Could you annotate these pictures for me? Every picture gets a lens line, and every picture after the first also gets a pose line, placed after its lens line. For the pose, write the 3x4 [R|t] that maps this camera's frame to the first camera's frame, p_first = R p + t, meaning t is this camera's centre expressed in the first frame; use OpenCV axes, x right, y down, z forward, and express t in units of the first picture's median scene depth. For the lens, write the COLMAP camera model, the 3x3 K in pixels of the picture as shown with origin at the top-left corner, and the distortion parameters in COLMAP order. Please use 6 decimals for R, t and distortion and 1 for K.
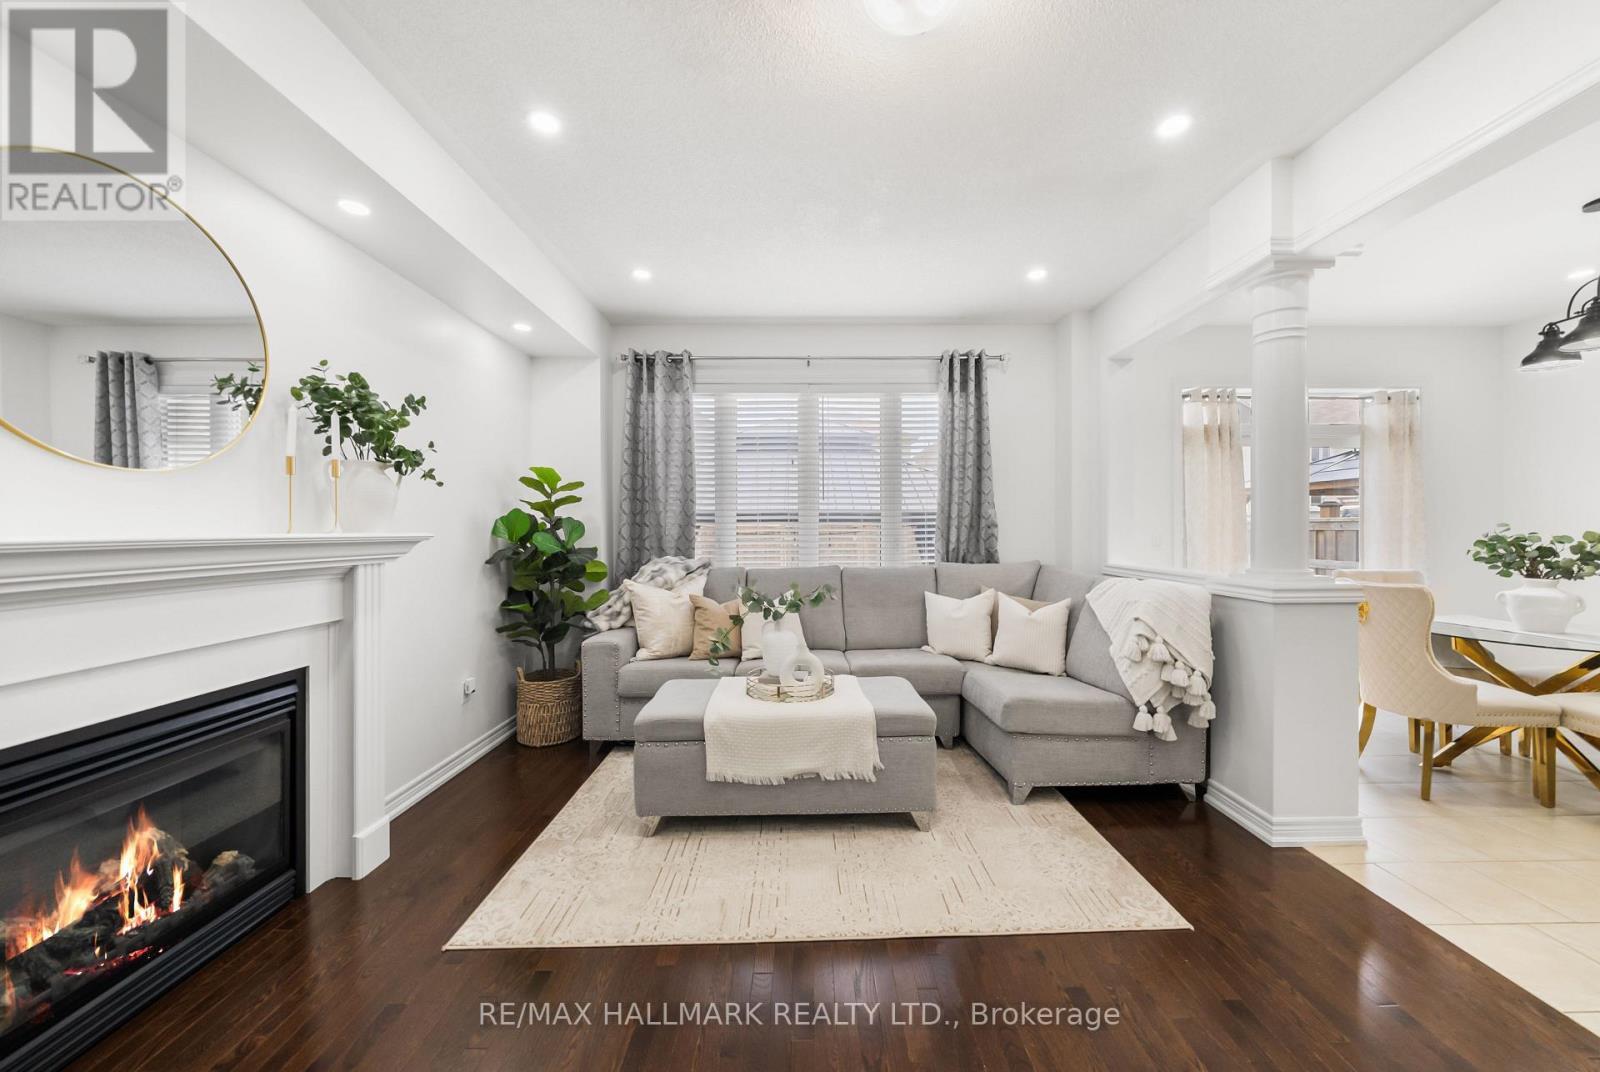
lens RADIAL K [[580.0, 0, 813.1], [0, 580.0, 530.8], [0, 0, 1]] dist [-0.010852, -0.000180]
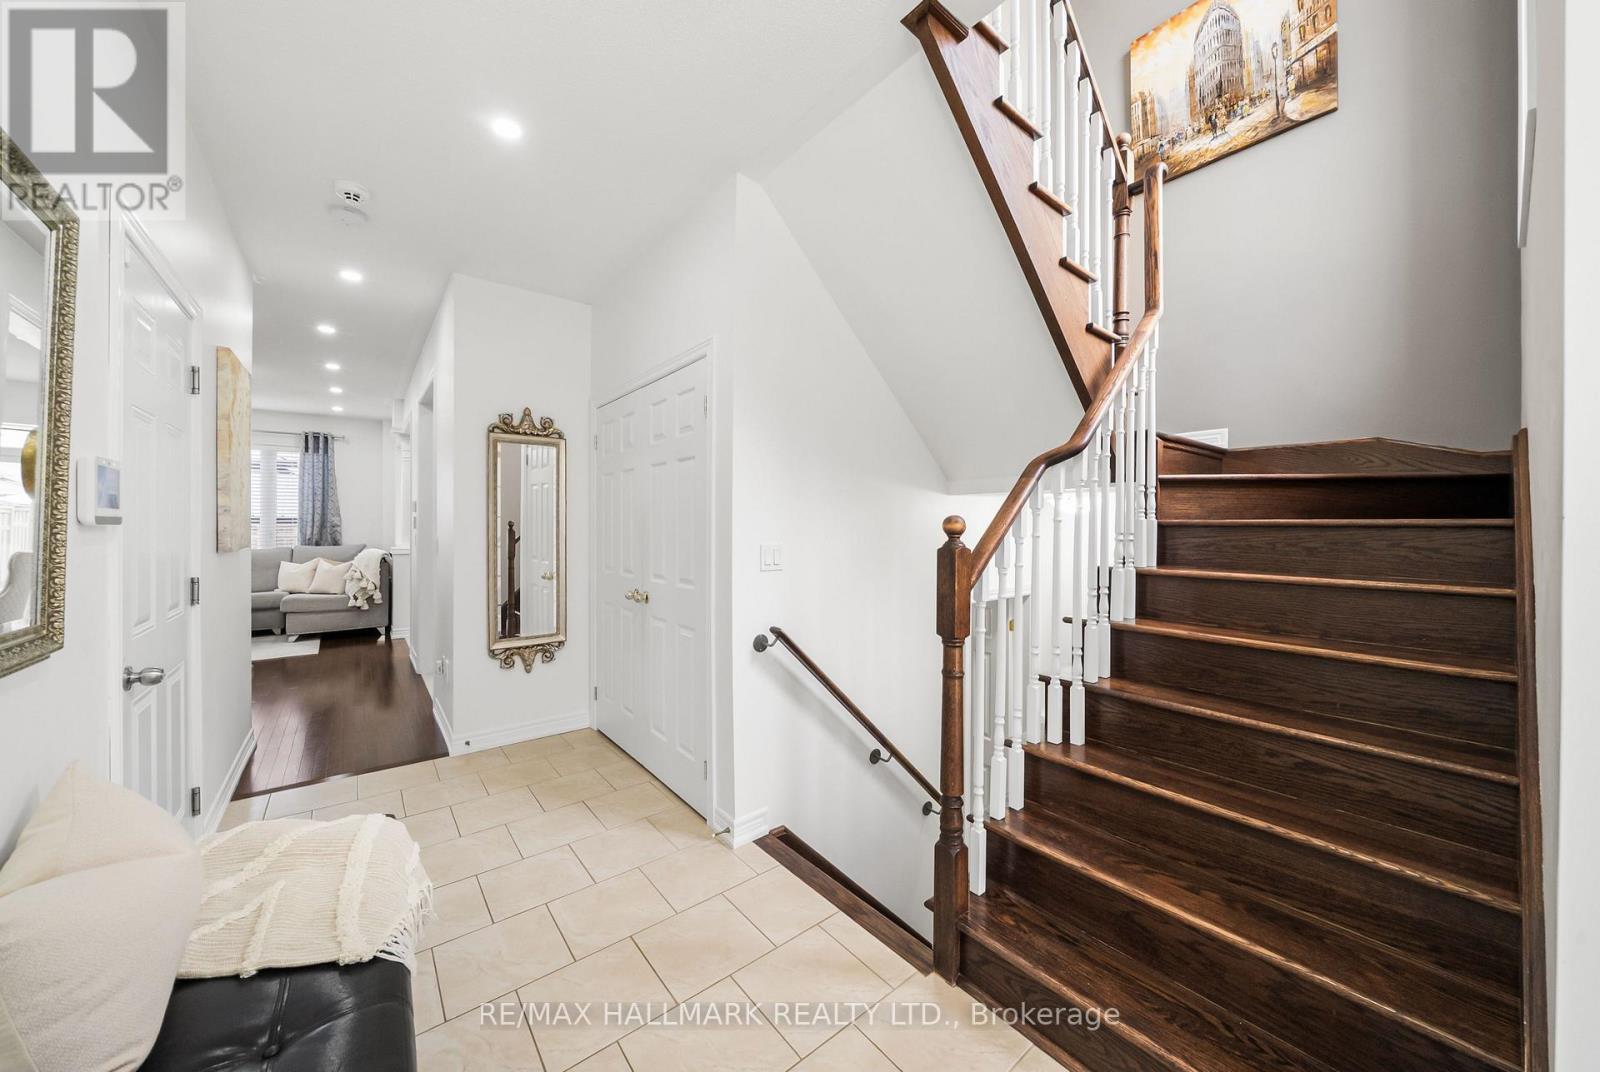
lens RADIAL K [[544.0, 0, 780.7], [0, 544.0, 531.1], [0, 0, 1]] dist [-0.001282, -0.000072]
pose [[0.793991, 0.005963, 0.607900, 0.451350], [-0.004644, 0.999982, -0.003744, 0.009388], [-0.607911, 0.000150, 0.794005, -1.510883]]
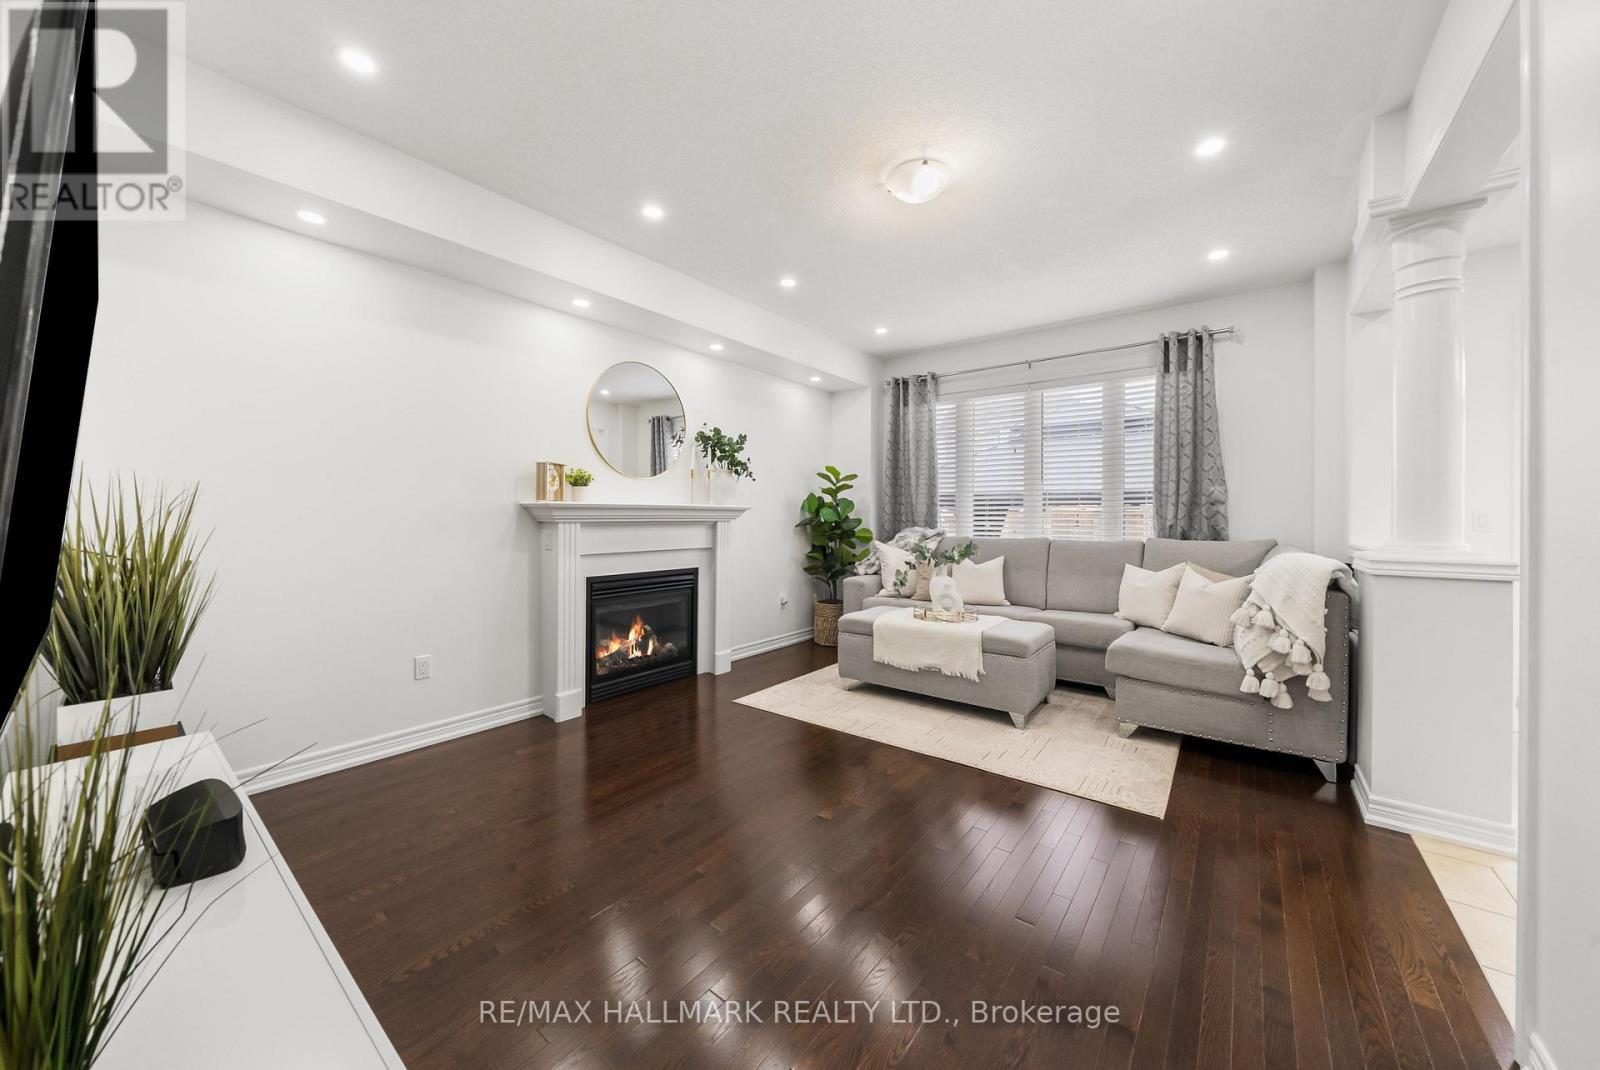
lens RADIAL K [[567.6, 0, 781.9], [0, 567.6, 514.7], [0, 0, 1]] dist [-0.009504, -0.000061]
pose [[0.764099, 0.006978, -0.645061, 0.426566], [-0.010134, 0.999948, -0.001187, 0.023515], [0.645019, 0.007444, 0.764130, -0.244295]]
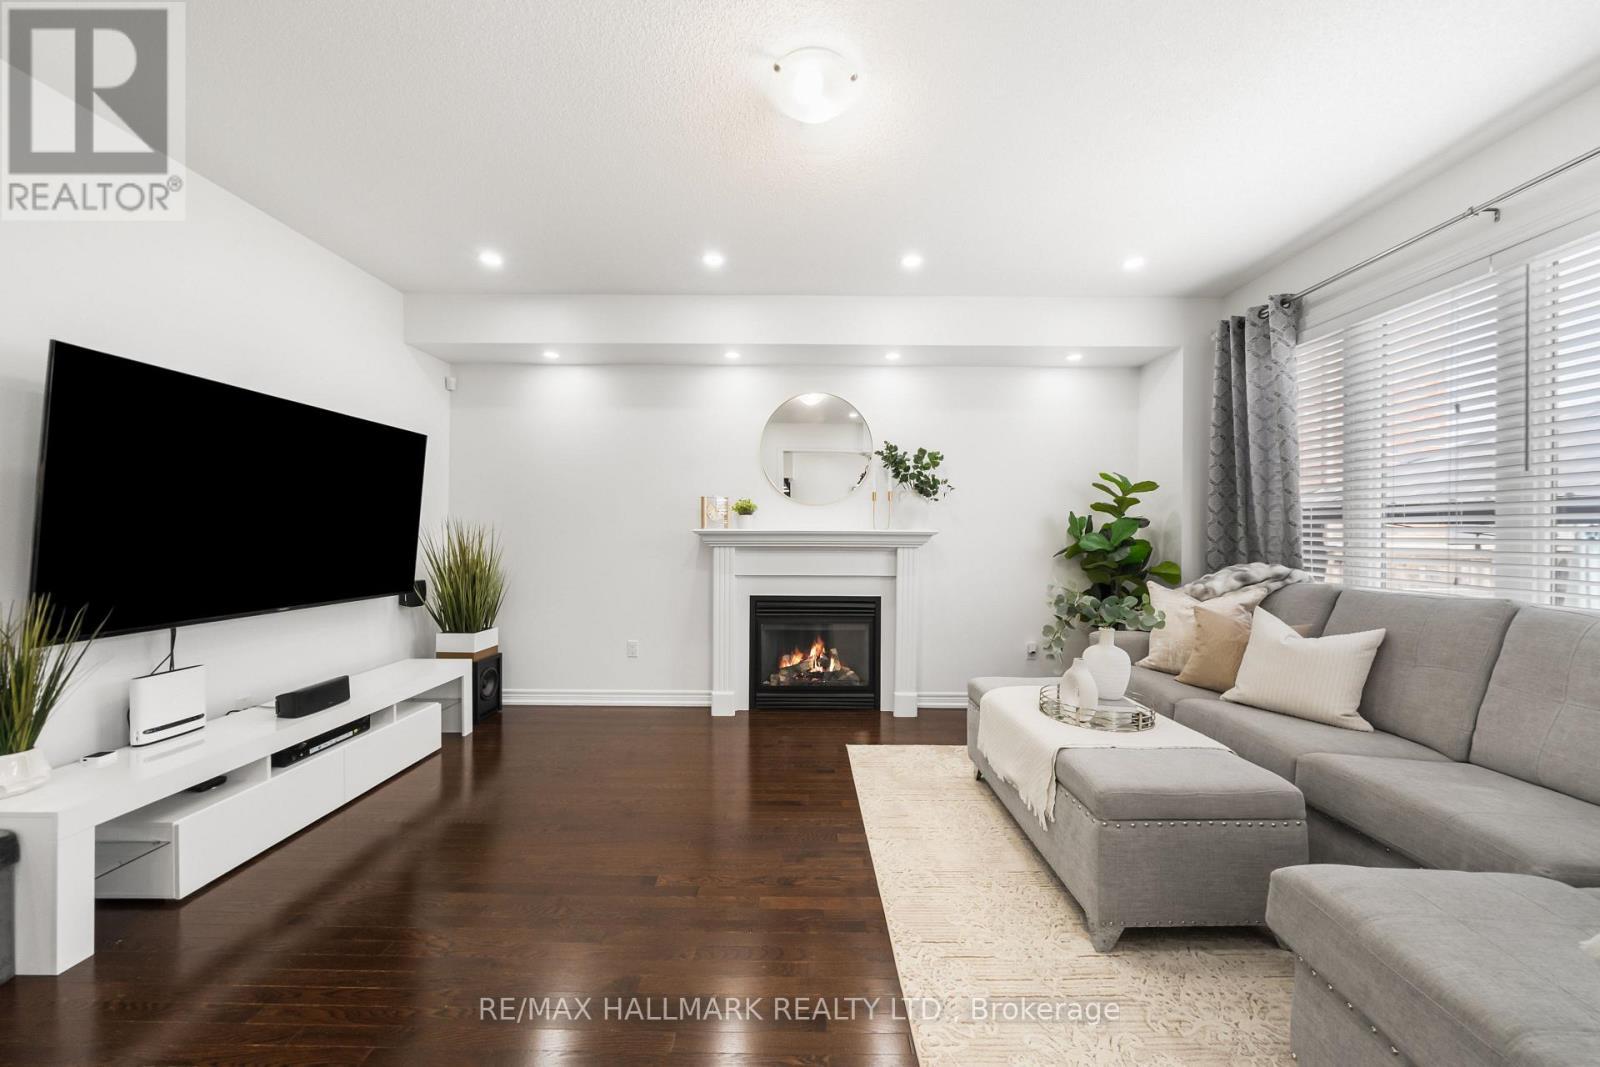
lens RADIAL K [[544.0, 0, 780.7], [0, 544.0, 528.6], [0, 0, 1]] dist [-0.001282, -0.000072]
pose [[-0.031035, -0.003164, -0.999513, 0.608044], [-0.007423, 0.999968, -0.002935, 0.005132], [0.999491, 0.007328, -0.031057, 0.428588]]
